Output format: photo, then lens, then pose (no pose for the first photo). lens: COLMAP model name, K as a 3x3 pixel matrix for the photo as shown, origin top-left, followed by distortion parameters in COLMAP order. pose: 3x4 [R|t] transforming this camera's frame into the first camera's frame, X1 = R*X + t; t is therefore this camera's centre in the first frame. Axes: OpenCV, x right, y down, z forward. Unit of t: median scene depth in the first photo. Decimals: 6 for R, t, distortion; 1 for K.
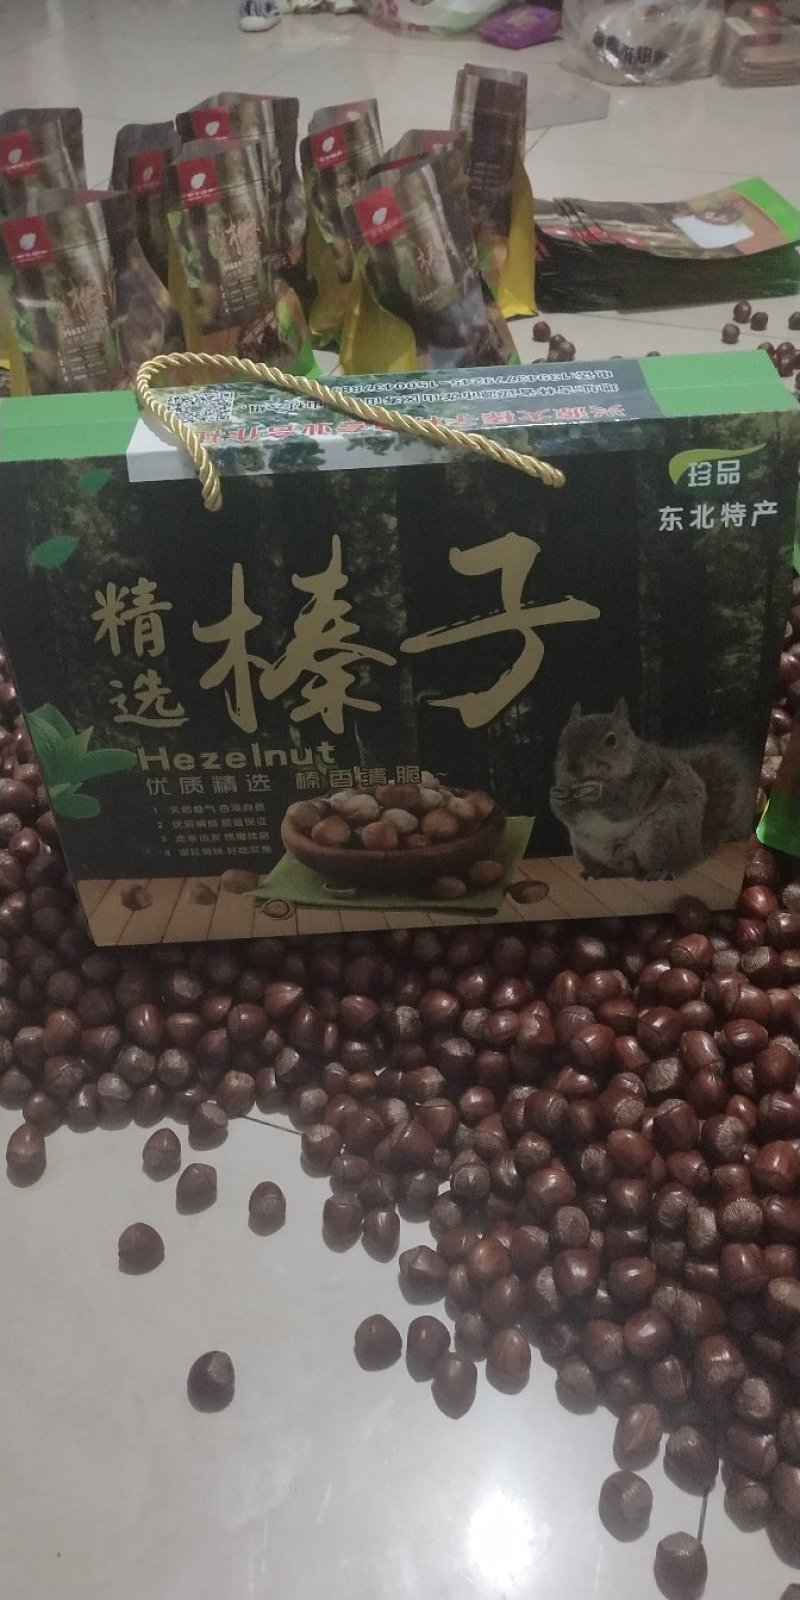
lens RADIAL K [[1218.4, 0, 400.0], [0, 1218.4, 800.0], [0, 0, 1]] dist [-0.010194, 0.005934]
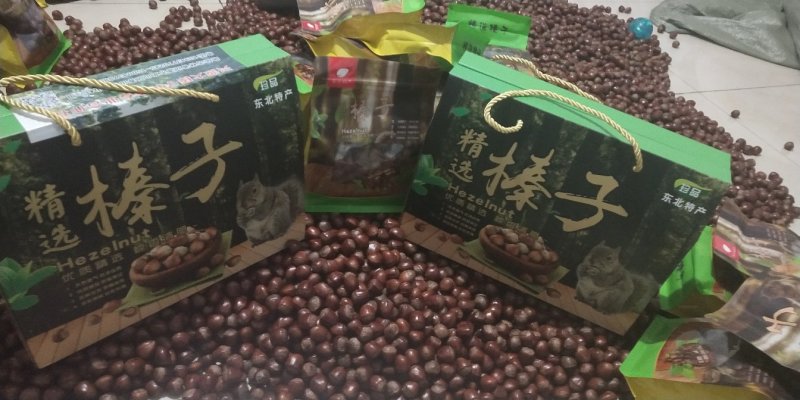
lens RADIAL K [[609.2, 0, 400.0], [0, 609.2, 200.0], [0, 0, 1]] dist [-0.010194, 0.005934]
pose [[0.748140, -0.314642, 0.584197, -0.358681], [0.319280, 0.942502, 0.098741, -0.060301], [-0.581676, 0.112650, 0.805583, -0.206172]]
